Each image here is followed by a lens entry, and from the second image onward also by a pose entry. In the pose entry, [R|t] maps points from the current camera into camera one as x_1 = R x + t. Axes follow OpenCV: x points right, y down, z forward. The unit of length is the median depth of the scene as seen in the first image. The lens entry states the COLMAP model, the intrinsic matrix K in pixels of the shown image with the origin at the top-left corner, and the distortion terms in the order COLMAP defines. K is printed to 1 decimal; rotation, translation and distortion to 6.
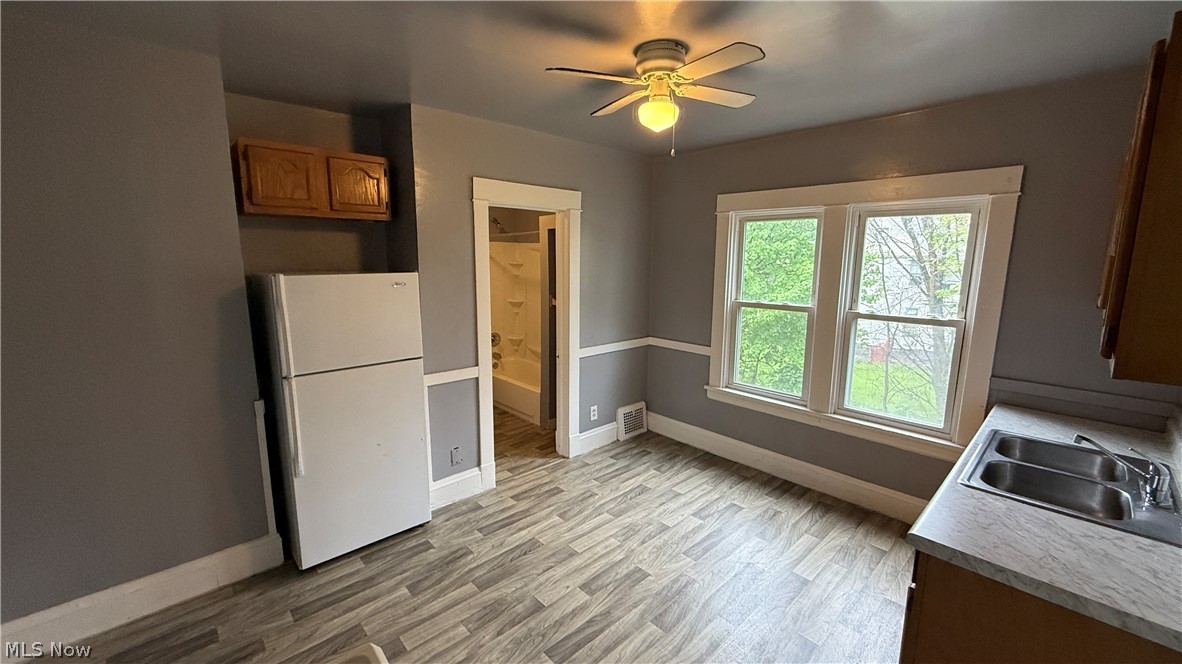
lens RADIAL K [[475.1, 0, 591.0], [0, 475.1, 332.0], [0, 0, 1]] dist [0.000407, 0.000225]
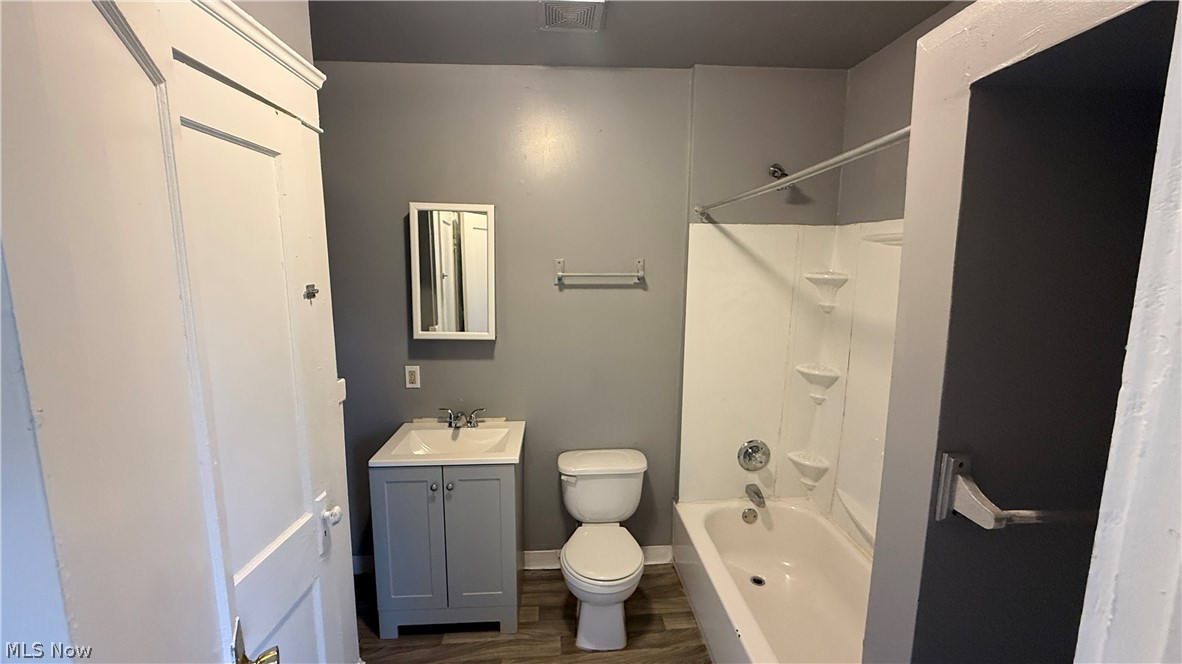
lens RADIAL K [[475.1, 0, 591.0], [0, 475.1, 332.0], [0, 0, 1]] dist [0.000407, 0.000225]
pose [[0.767530, 0.086372, -0.635167, -0.053531], [-0.098718, 0.994987, 0.016011, -0.086051], [0.633366, 0.050414, 0.772209, 0.566727]]
